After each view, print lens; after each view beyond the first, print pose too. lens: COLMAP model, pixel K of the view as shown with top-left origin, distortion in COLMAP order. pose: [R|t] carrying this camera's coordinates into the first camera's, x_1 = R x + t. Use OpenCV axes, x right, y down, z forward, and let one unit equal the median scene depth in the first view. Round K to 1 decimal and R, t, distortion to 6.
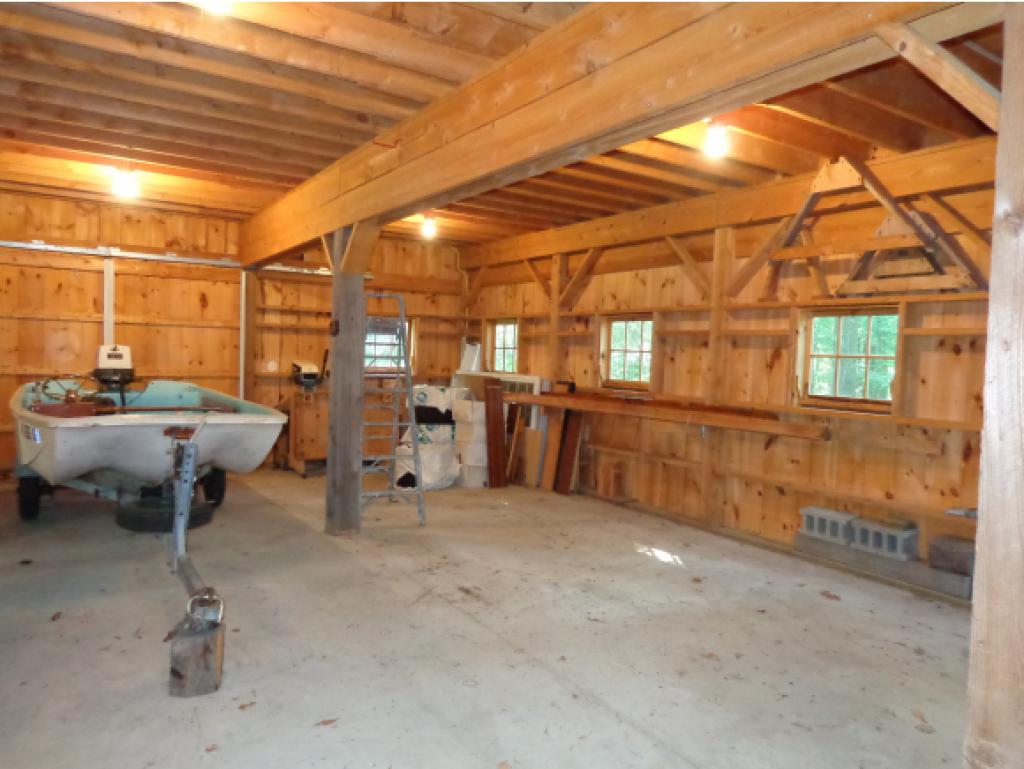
lens RADIAL K [[703.5, 0, 512.8], [0, 703.5, 381.4], [0, 0, 1]] dist [-0.001811, -0.000249]
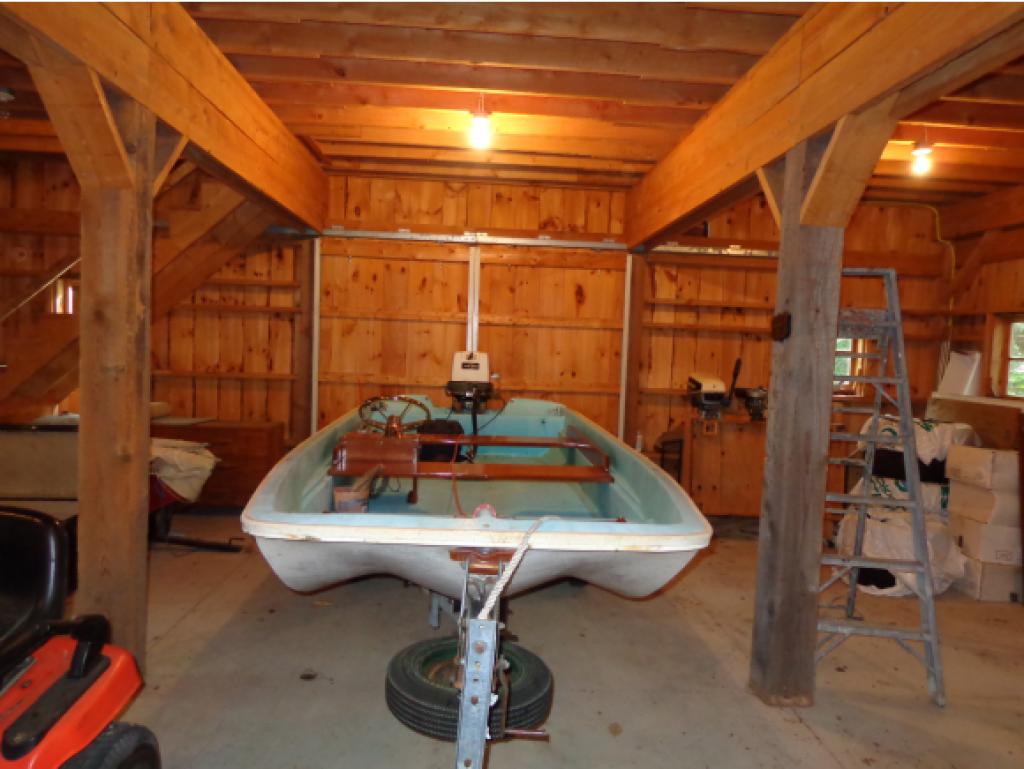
lens RADIAL K [[703.5, 0, 512.8], [0, 703.5, 381.4], [0, 0, 1]] dist [-0.001811, -0.000249]
pose [[0.863734, 0.030730, -0.503010, -0.109550], [-0.032032, 0.999468, 0.006057, -0.021118], [0.502929, 0.010881, 0.864259, 0.292530]]
